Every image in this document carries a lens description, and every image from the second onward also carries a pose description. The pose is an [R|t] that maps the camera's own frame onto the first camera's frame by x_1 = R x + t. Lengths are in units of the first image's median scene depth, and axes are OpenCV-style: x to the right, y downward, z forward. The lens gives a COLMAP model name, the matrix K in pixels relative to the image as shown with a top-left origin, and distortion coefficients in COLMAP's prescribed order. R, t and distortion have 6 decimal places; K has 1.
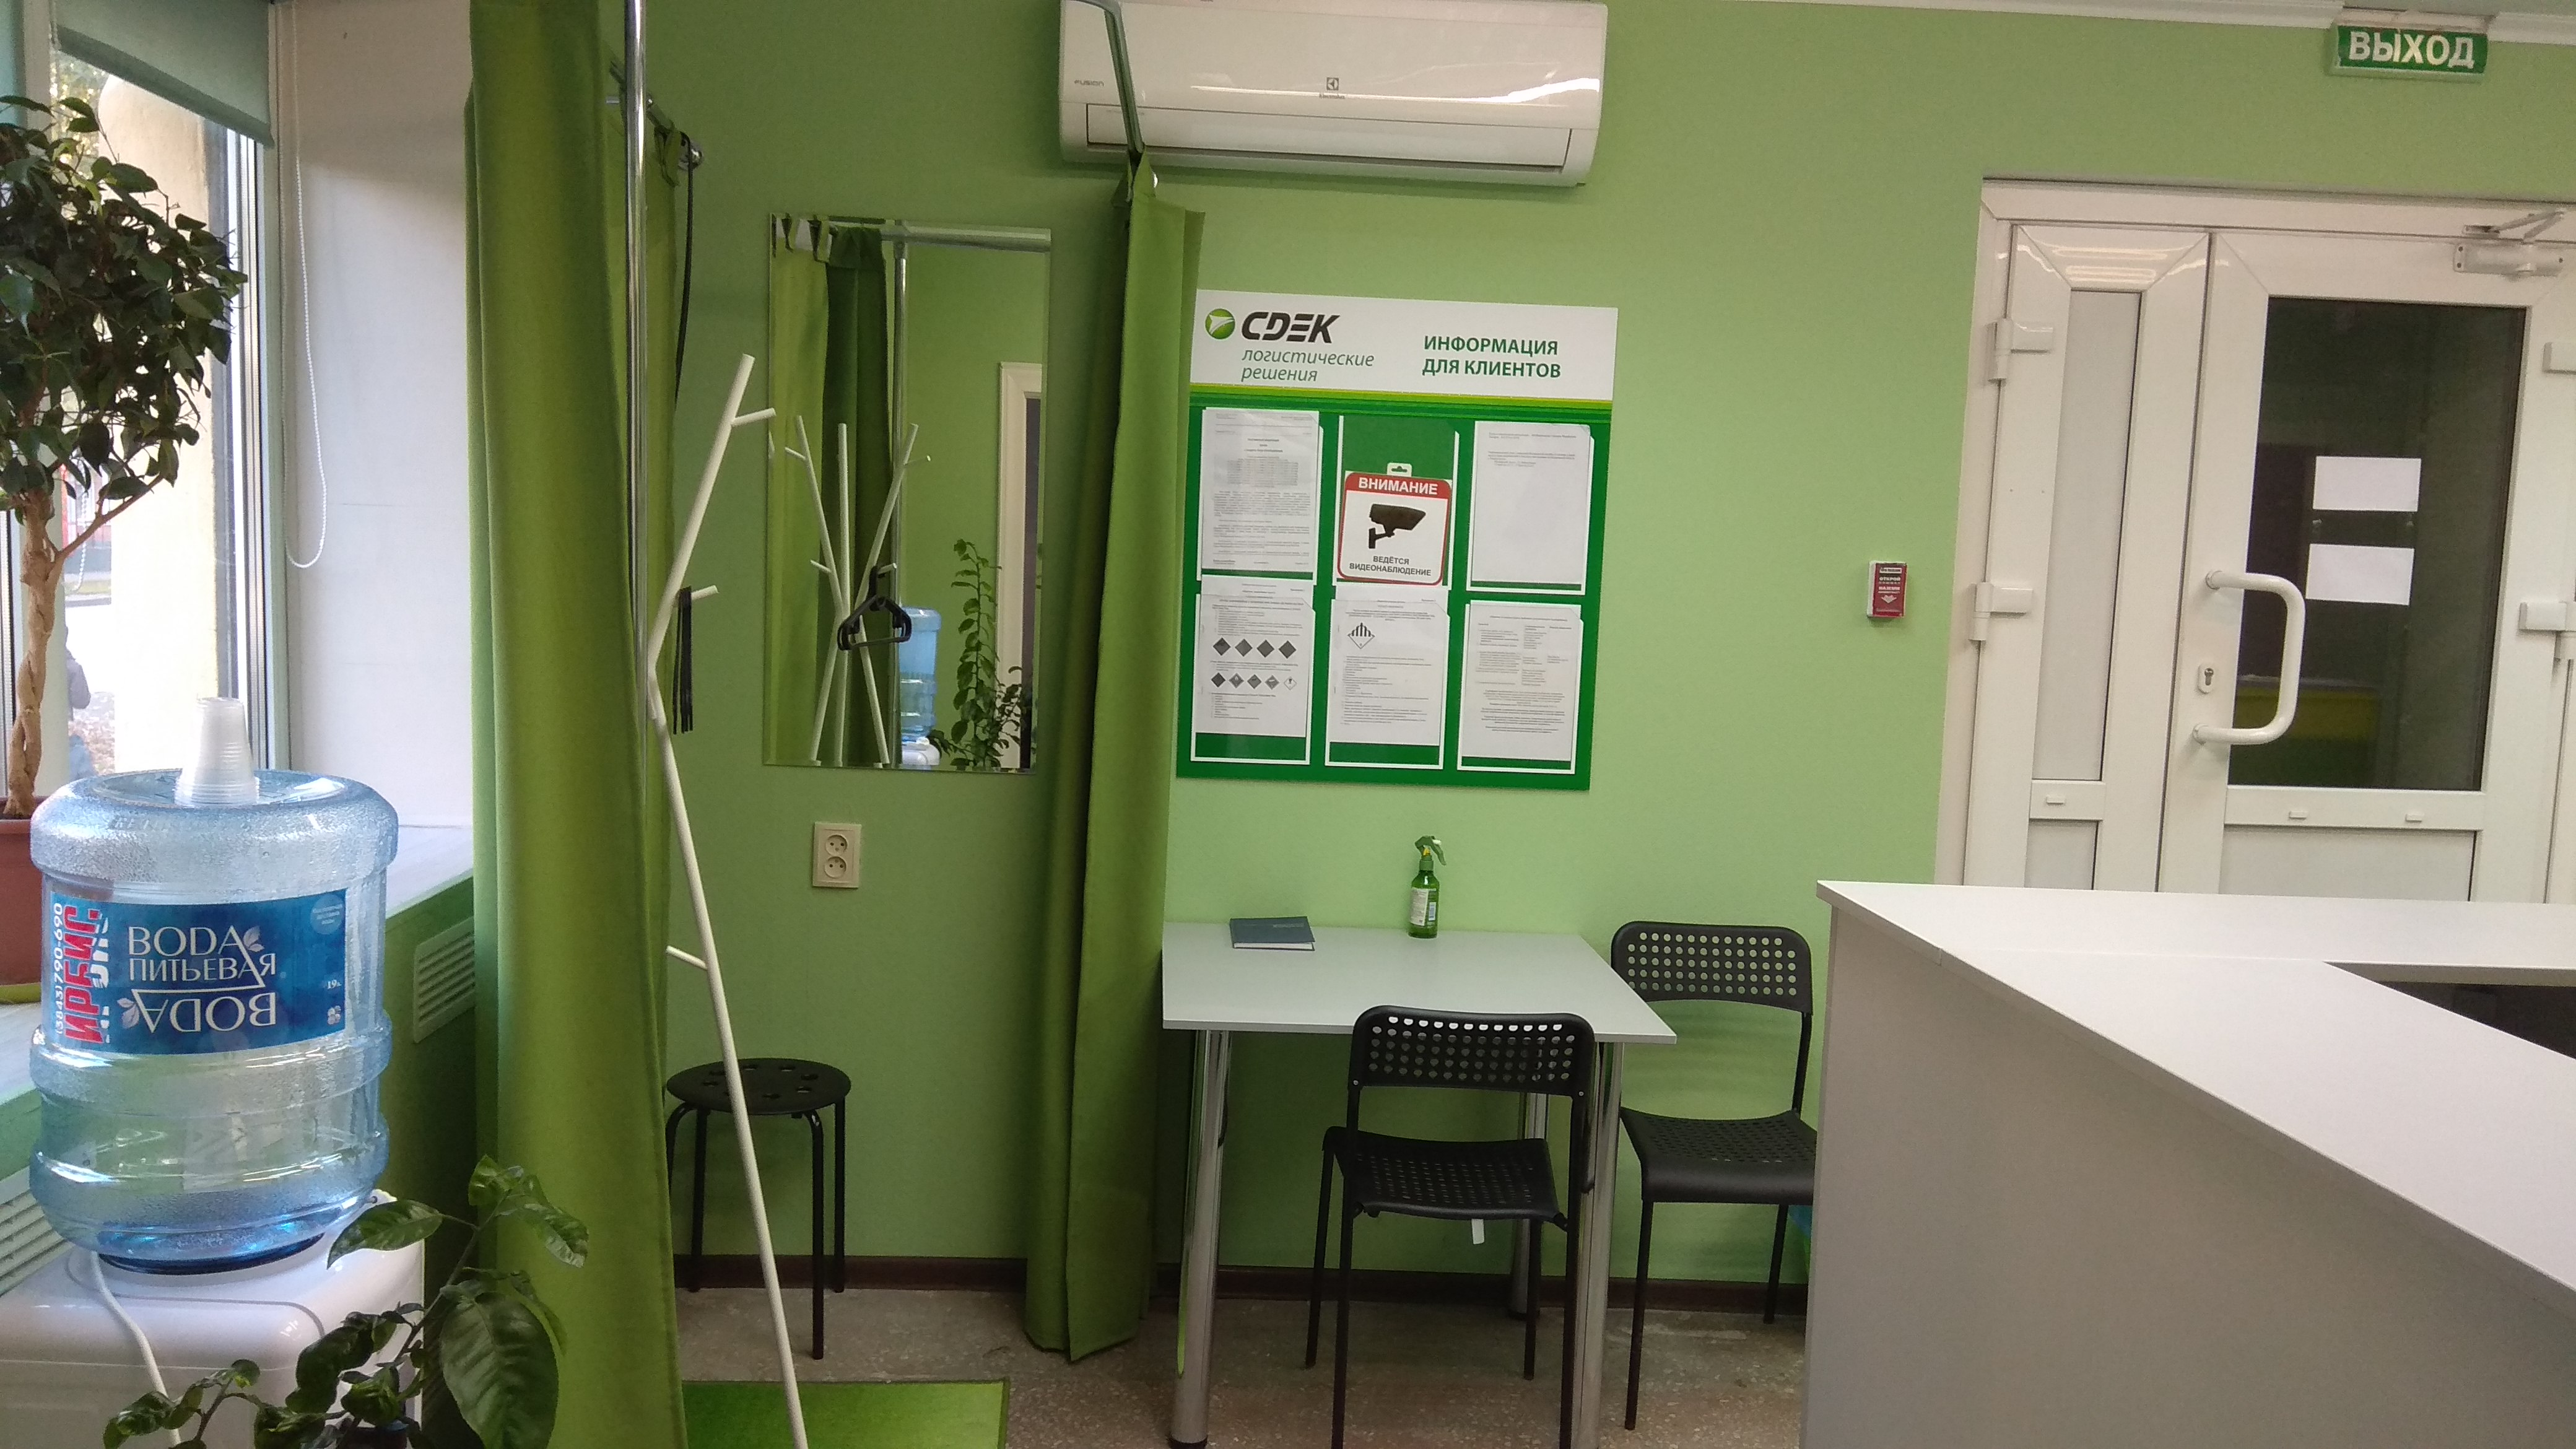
lens RADIAL K [[1948.1, 0, 1286.8], [0, 1948.1, 738.6], [0, 0, 1]] dist [0.114199, -0.195178]
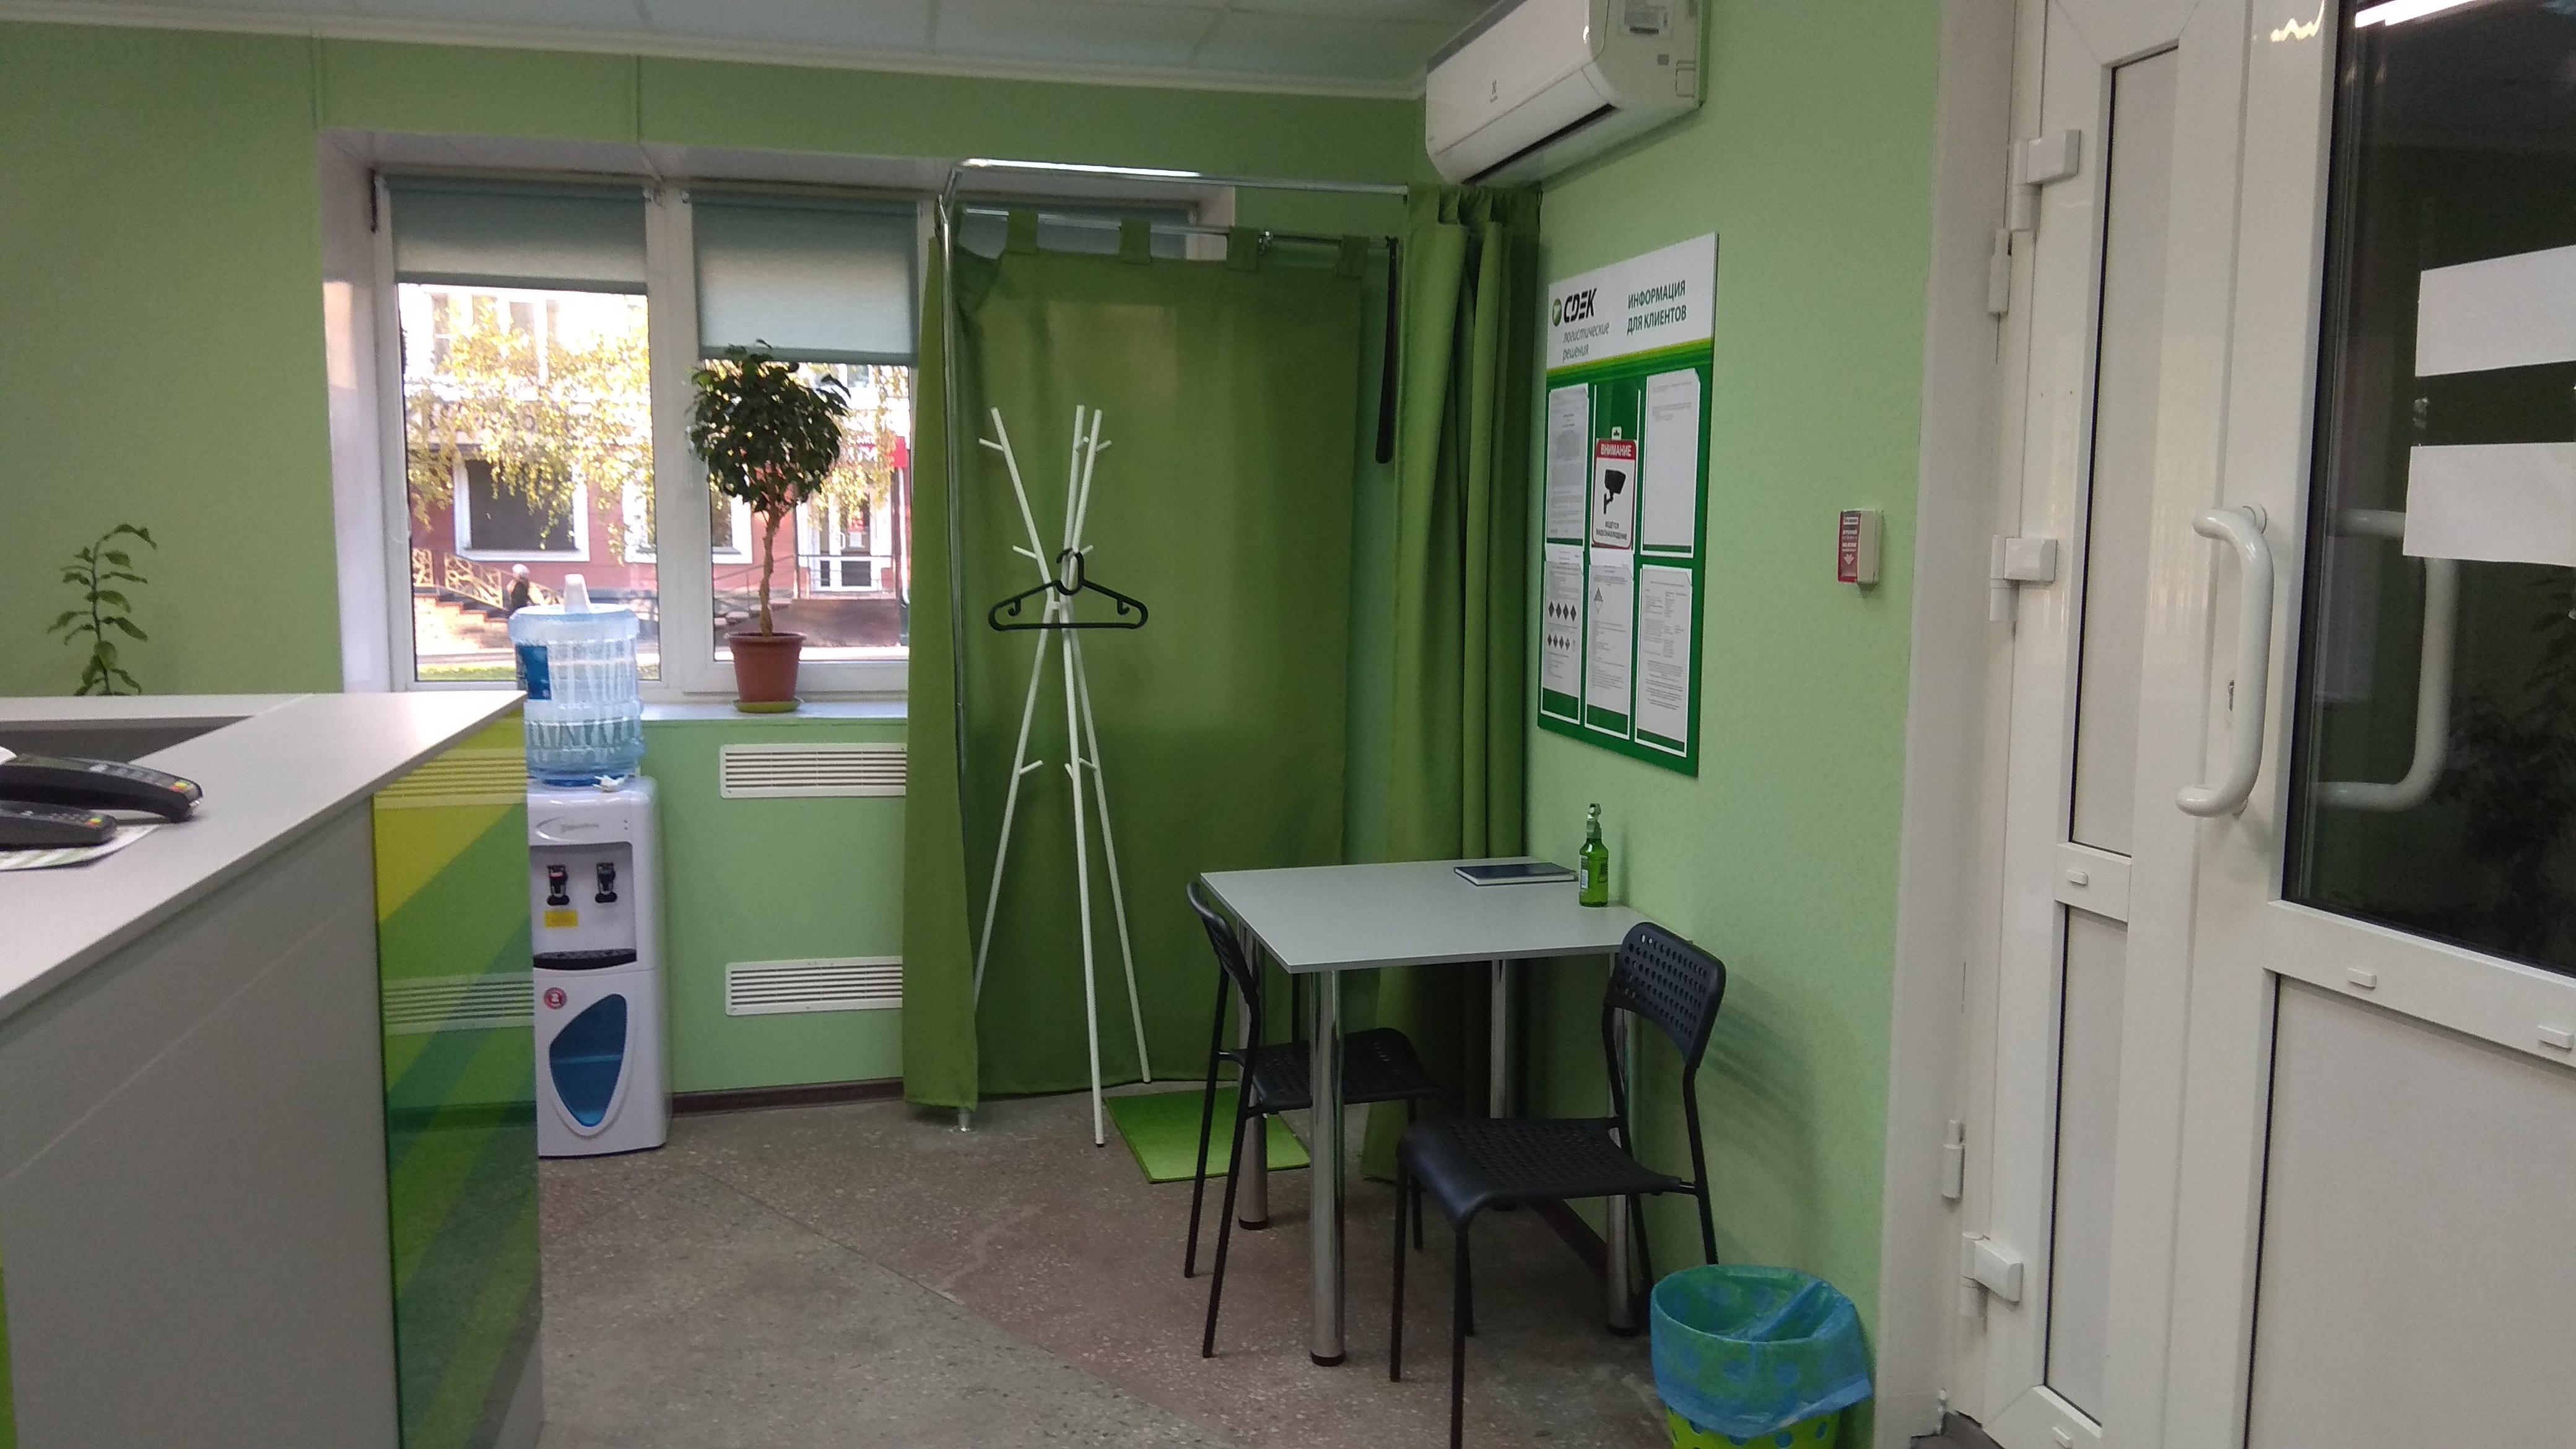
lens RADIAL K [[1948.1, 0, 1286.8], [0, 1948.1, 738.6], [0, 0, 1]] dist [0.114199, -0.195178]
pose [[0.168271, 0.078865, -0.982581, 1.012976], [-0.100254, 0.992995, 0.062532, -0.028735], [0.980629, 0.087985, 0.174999, 0.669339]]
